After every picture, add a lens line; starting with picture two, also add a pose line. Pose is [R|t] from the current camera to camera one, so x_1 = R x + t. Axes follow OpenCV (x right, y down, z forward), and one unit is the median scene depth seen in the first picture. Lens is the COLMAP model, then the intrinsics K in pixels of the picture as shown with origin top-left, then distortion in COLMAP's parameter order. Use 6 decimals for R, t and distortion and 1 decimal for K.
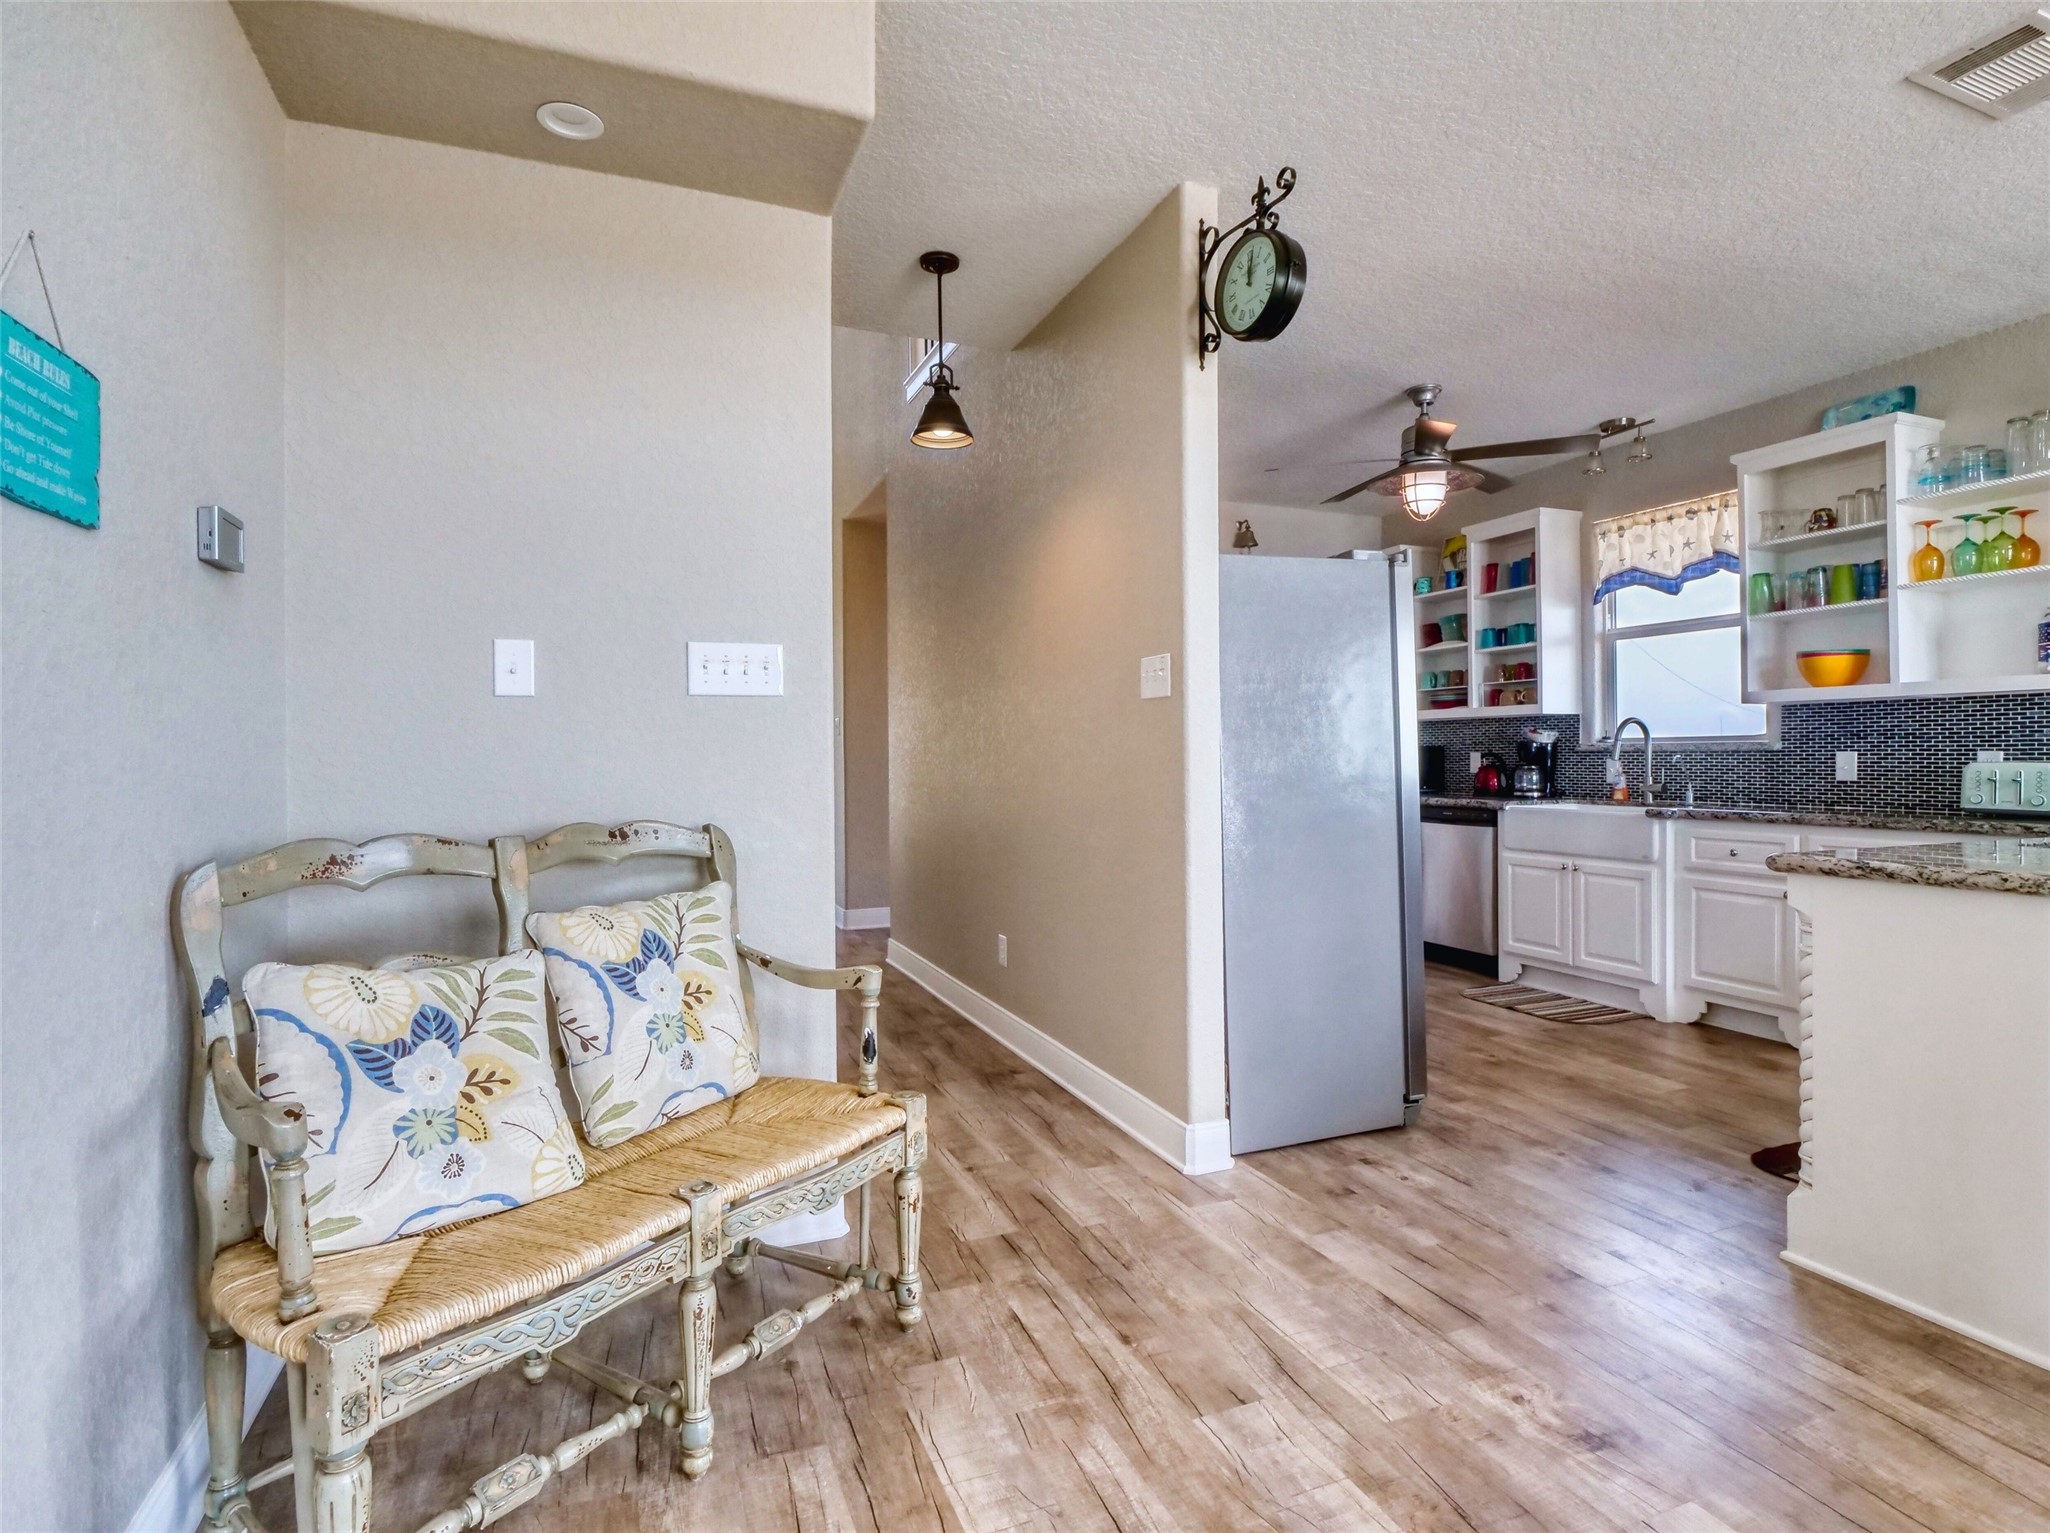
lens RADIAL K [[1030.3, 0, 1029.7], [0, 1030.3, 761.3], [0, 0, 1]] dist [-0.005513, -0.001461]
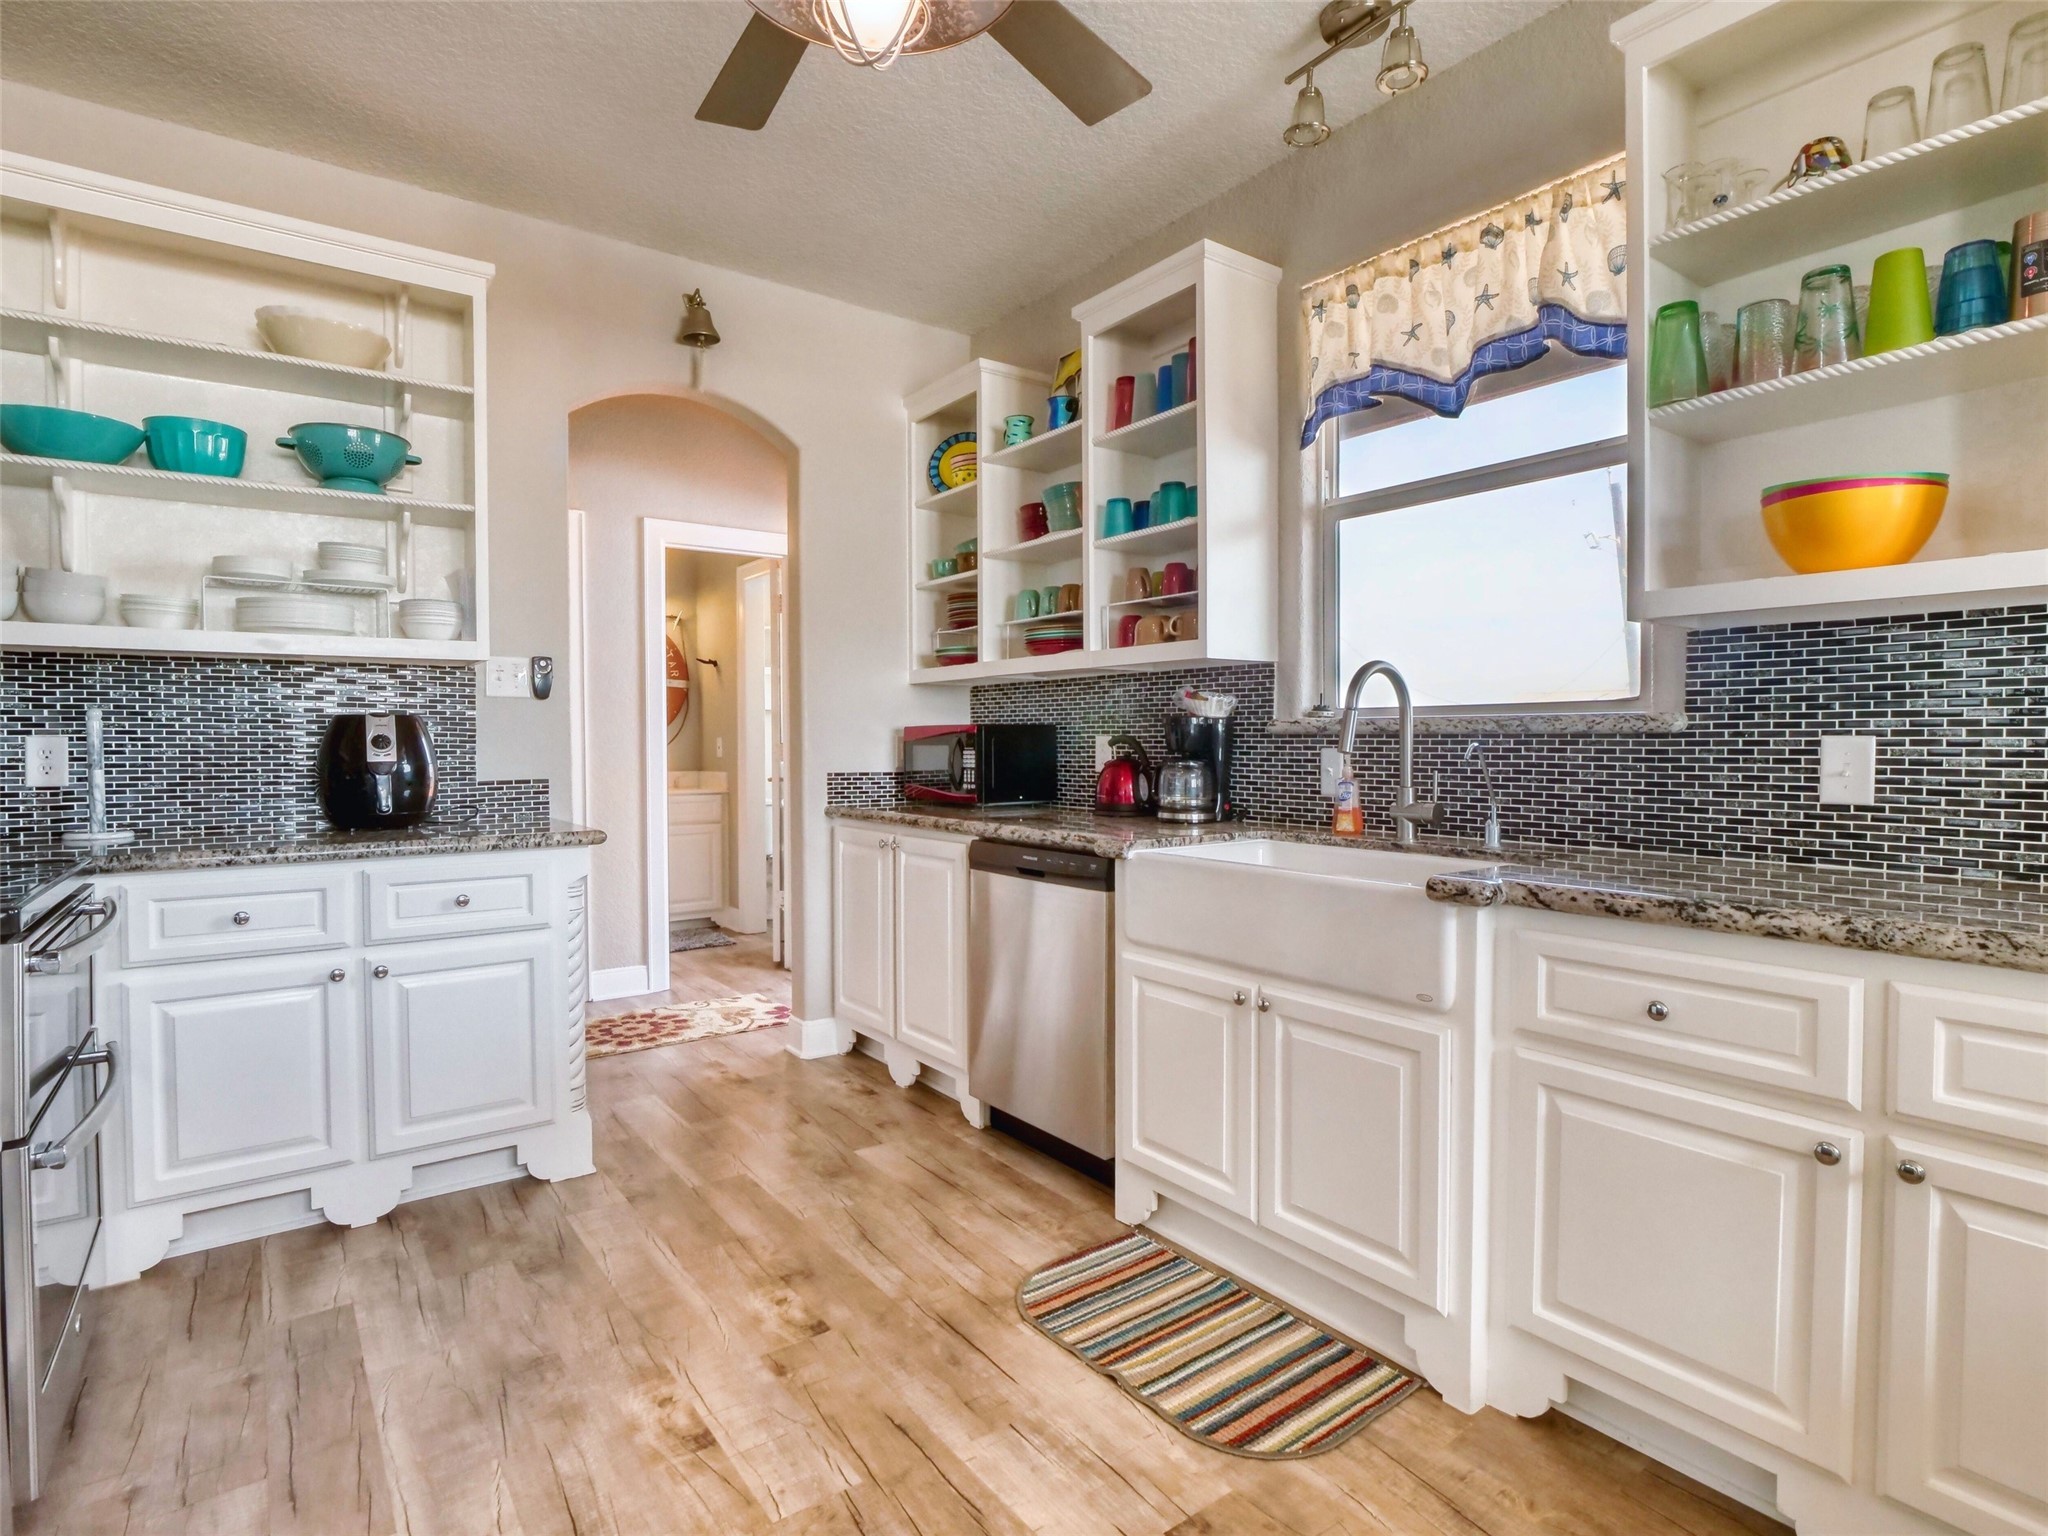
lens RADIAL K [[1029.3, 0, 1019.4], [0, 1029.3, 769.0], [0, 0, 1]] dist [-0.005513, -0.001461]
pose [[0.968129, -0.002929, 0.250435, 0.291531], [-0.002663, 0.999755, 0.021985, -0.003236], [-0.250438, -0.021951, 0.967884, 0.550096]]
